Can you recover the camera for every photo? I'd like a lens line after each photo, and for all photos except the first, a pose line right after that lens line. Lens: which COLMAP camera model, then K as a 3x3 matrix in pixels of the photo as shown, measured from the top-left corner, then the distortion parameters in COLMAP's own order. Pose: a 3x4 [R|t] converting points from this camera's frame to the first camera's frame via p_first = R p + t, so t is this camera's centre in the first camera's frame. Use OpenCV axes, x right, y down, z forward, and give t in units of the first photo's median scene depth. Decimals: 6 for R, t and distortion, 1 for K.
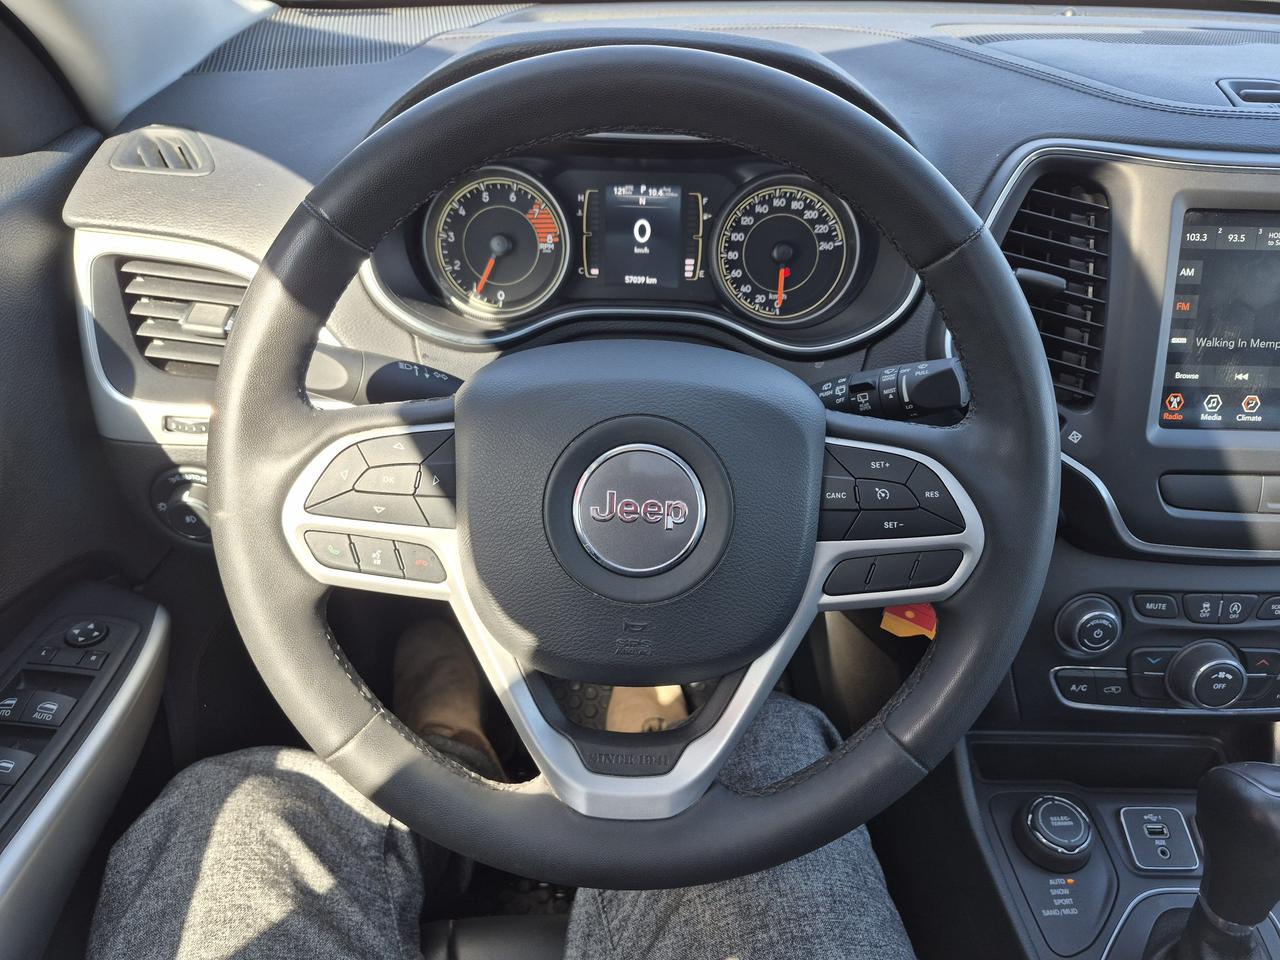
lens RADIAL K [[860.6, 0, 641.3], [0, 860.6, 482.3], [0, 0, 1]] dist [0.002795, -0.001189]
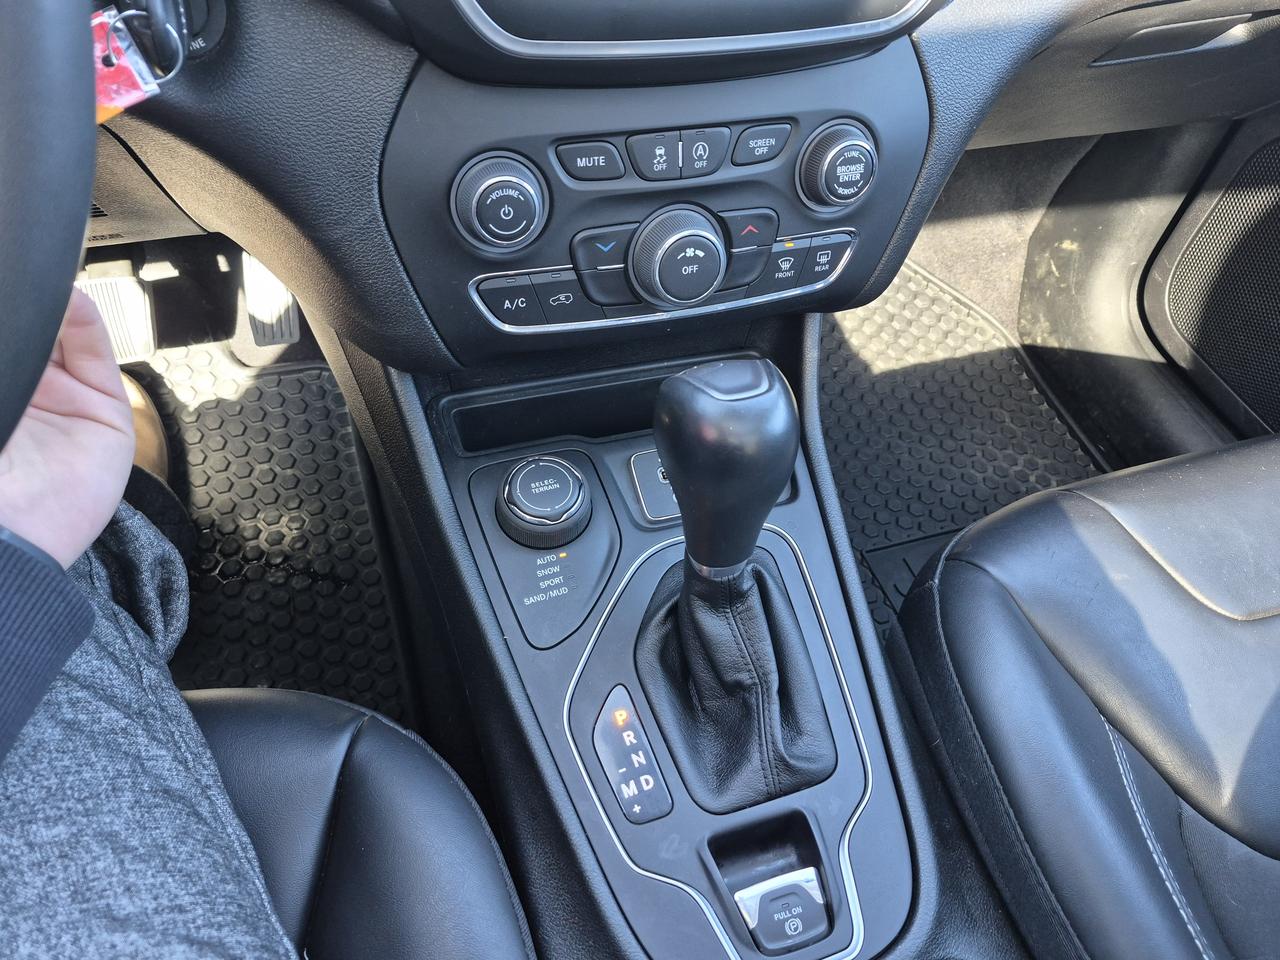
lens RADIAL K [[860.6, 0, 639.1], [0, 860.6, 477.1], [0, 0, 1]] dist [0.002795, -0.001189]
pose [[0.952381, -0.194839, 0.234537, 0.419703], [0.112072, 0.939045, 0.325014, 0.157948], [-0.283566, -0.283252, 0.916165, 0.299169]]
